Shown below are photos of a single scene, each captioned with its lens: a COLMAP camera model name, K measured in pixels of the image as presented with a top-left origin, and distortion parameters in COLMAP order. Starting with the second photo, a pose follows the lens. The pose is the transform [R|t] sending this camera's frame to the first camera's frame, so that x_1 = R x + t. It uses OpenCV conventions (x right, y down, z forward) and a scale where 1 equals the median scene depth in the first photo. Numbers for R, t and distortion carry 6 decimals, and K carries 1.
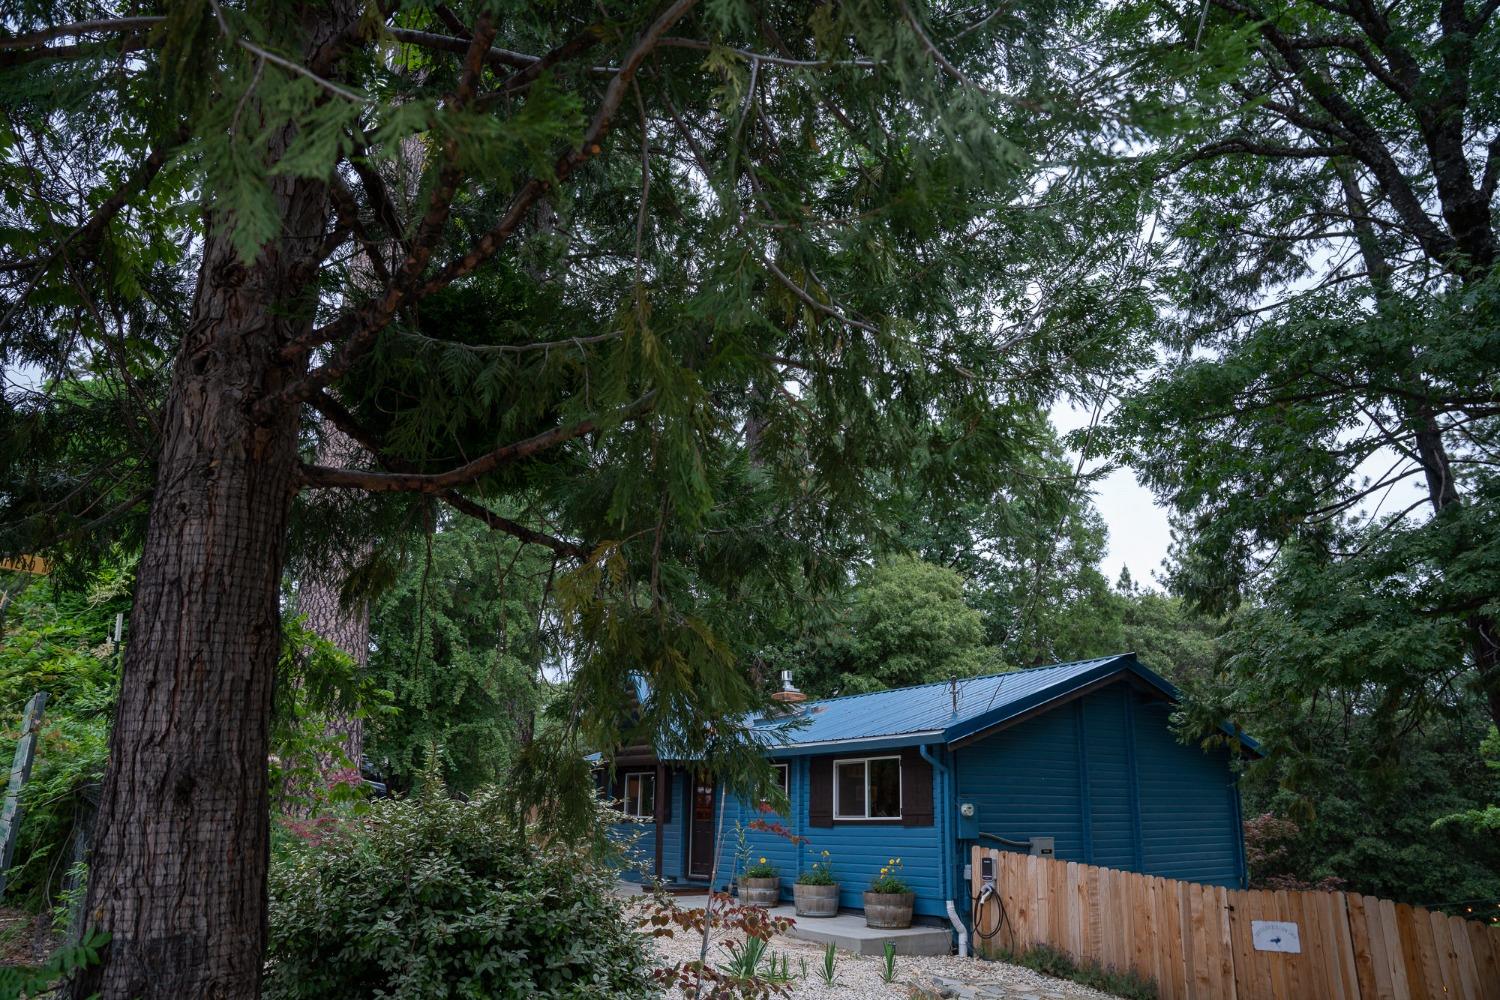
lens RADIAL K [[1033.1, 0, 750.0], [0, 1033.1, 500.0], [0, 0, 1]] dist [-0.157811, 0.119064]
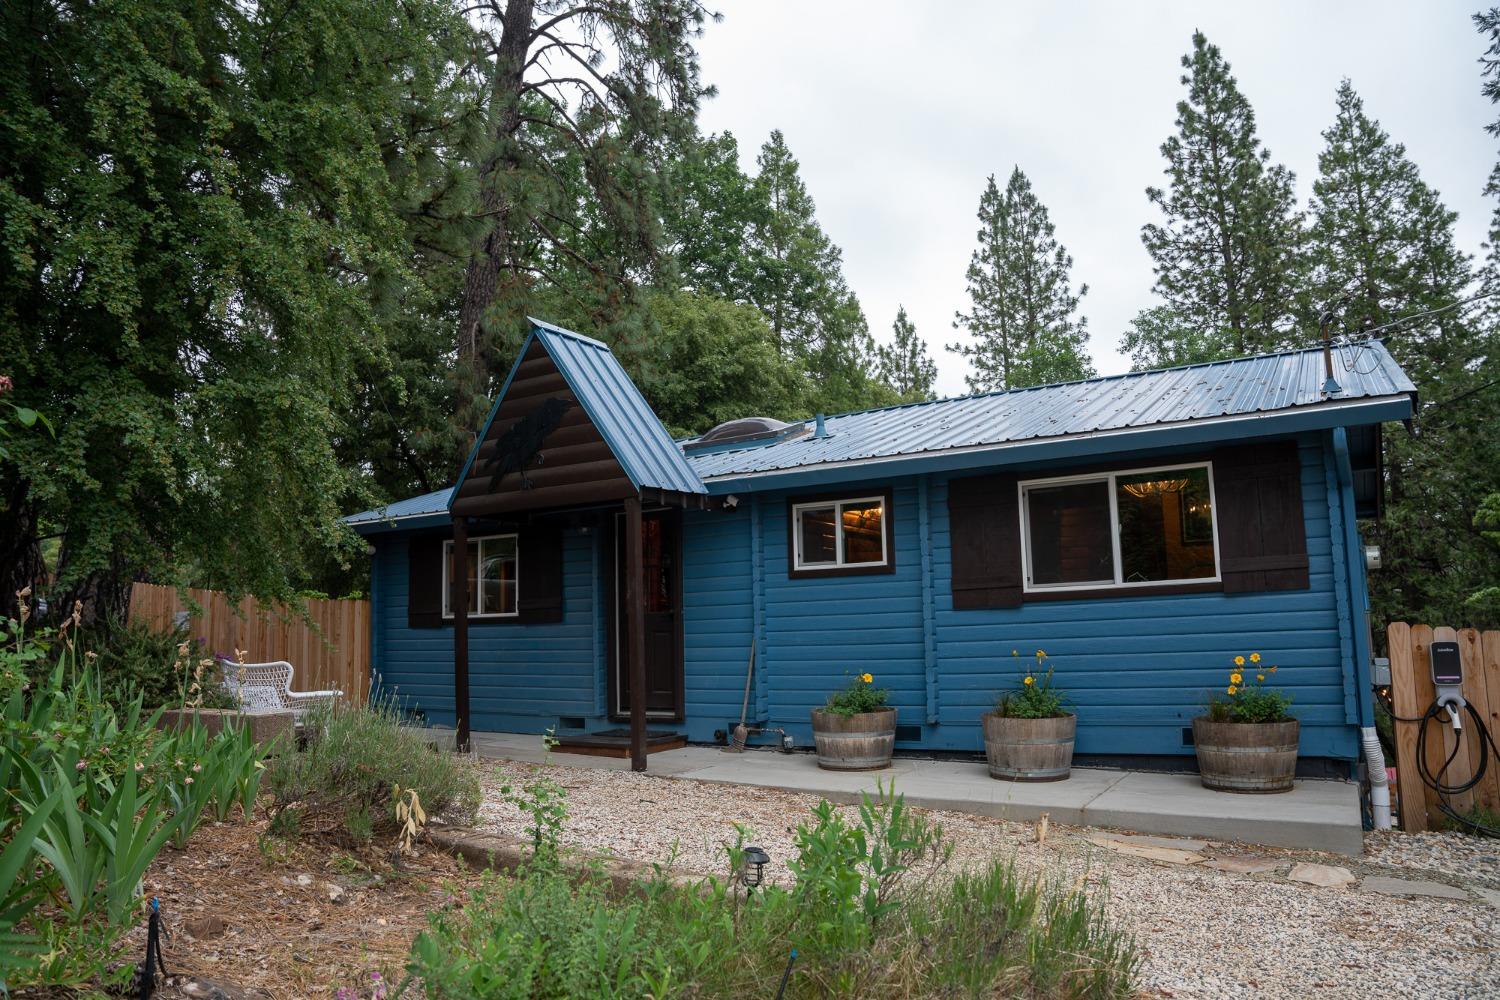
lens RADIAL K [[1033.1, 0, 750.0], [0, 1033.1, 500.0], [0, 0, 1]] dist [-0.157811, 0.119064]
pose [[0.918447, 0.011338, 0.395381, -0.257985], [-0.080225, 0.984153, 0.158136, 0.197031], [-0.387322, -0.176959, 0.904802, 0.592286]]
